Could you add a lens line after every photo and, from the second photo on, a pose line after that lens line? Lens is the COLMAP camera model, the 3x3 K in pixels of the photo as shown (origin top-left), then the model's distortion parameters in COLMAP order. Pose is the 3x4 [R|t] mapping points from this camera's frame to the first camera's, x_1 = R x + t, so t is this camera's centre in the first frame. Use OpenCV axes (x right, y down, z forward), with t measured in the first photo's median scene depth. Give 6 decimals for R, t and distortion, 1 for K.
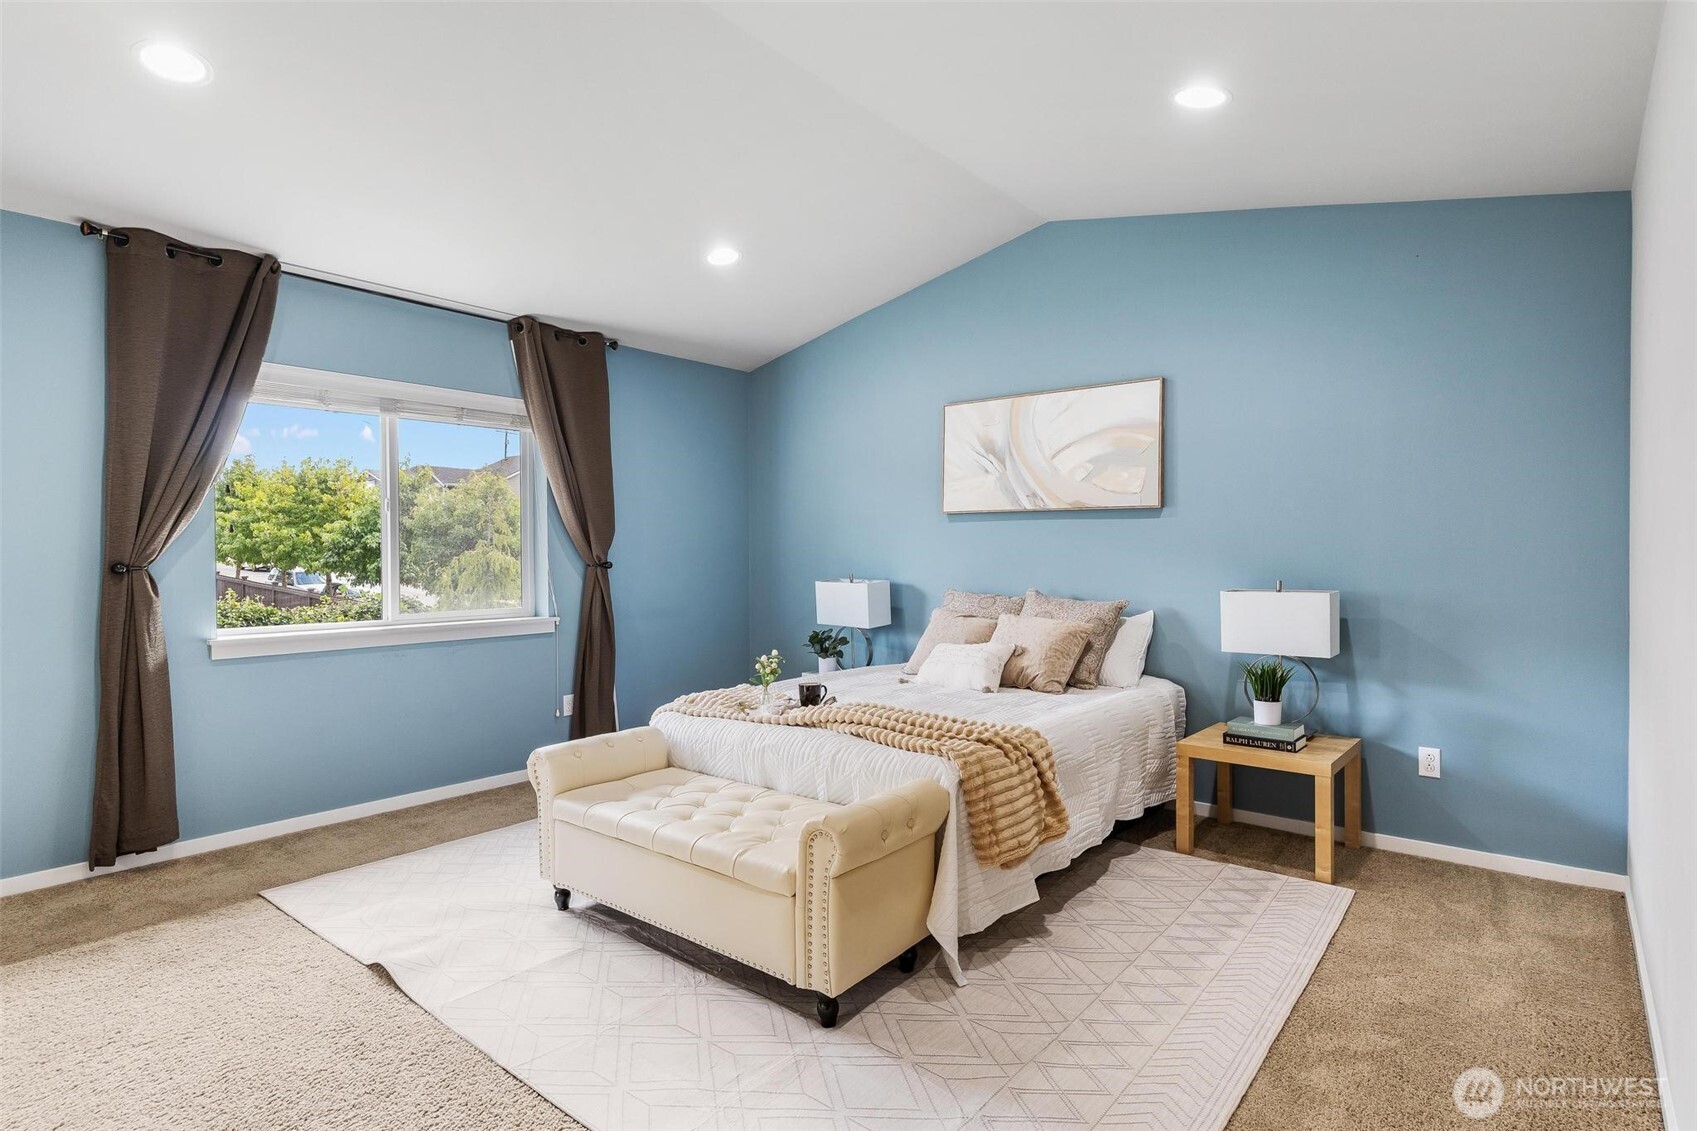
lens RADIAL K [[858.4, 0, 852.7], [0, 858.4, 554.2], [0, 0, 1]] dist [0.011507, 0.000472]
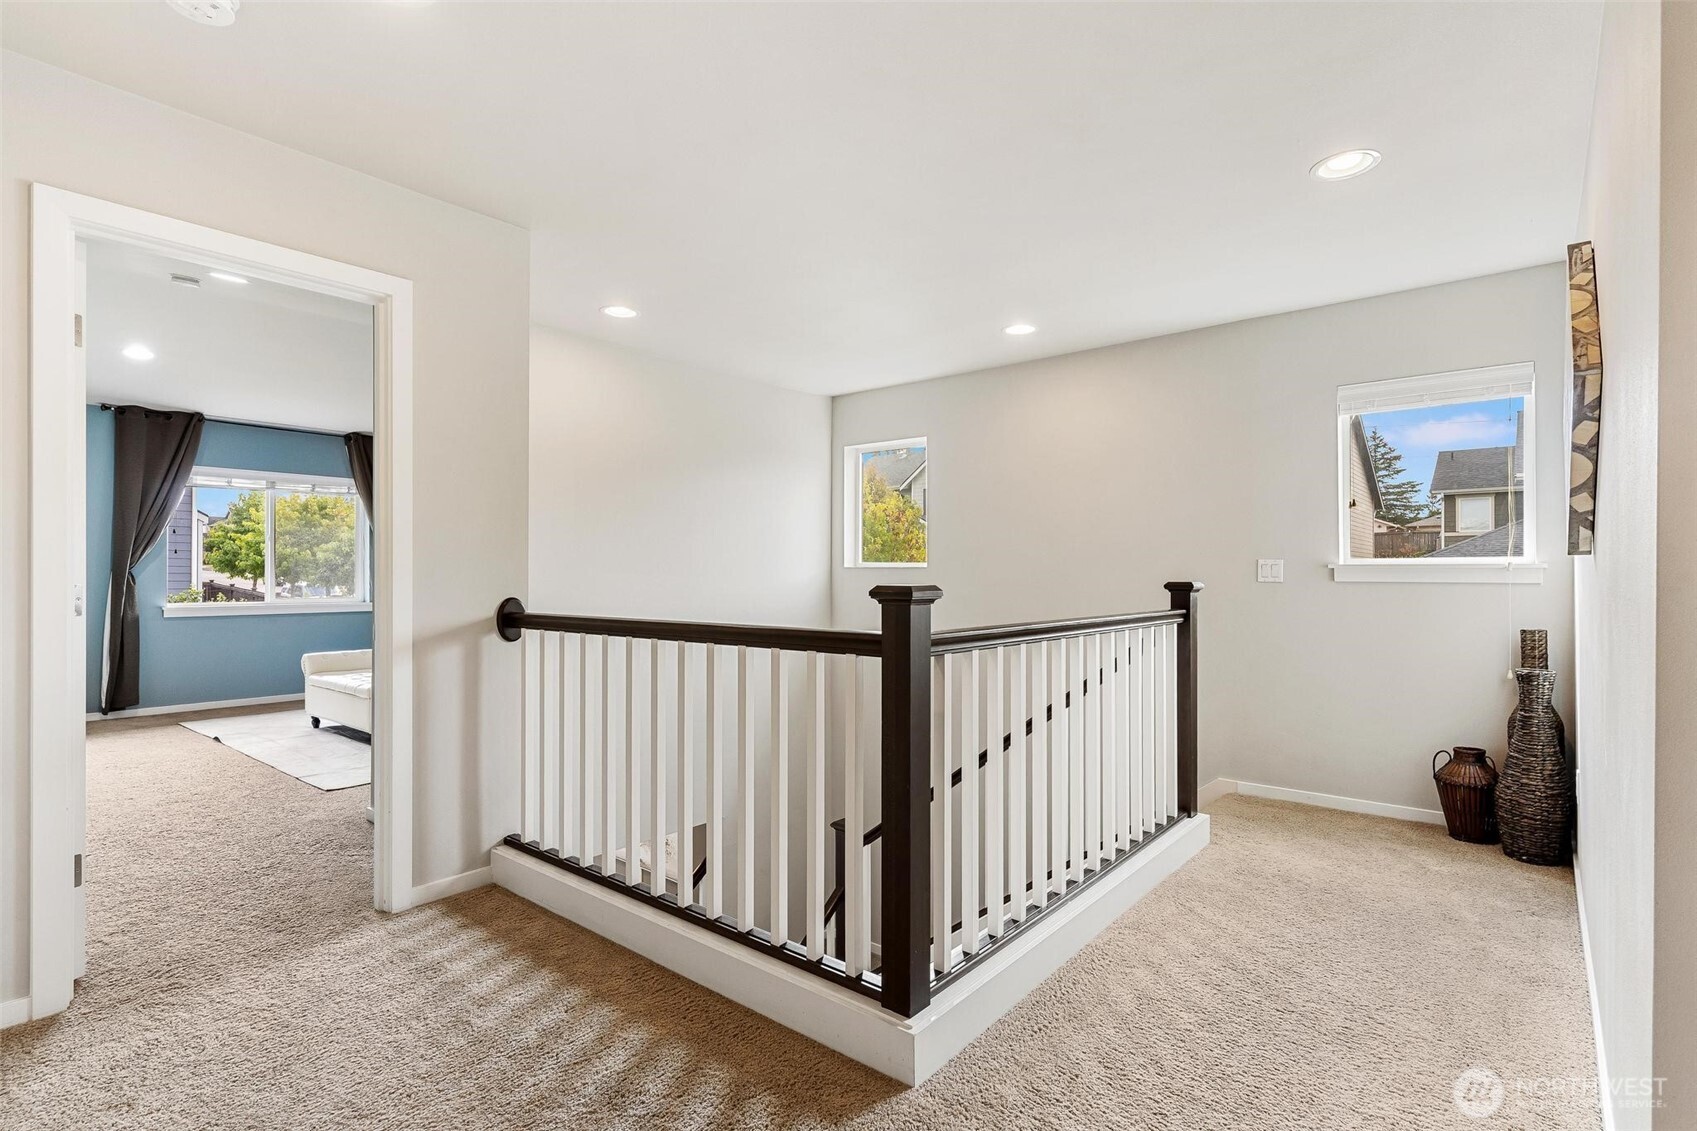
lens RADIAL K [[821.6, 0, 845.2], [0, 821.6, 574.4], [0, 0, 1]] dist [0.010312, -0.000941]
pose [[0.999914, 0.004919, -0.012186, 0.648982], [-0.004907, 0.999988, 0.000952, 0.009357], [0.012191, -0.000892, 0.999925, -0.679677]]
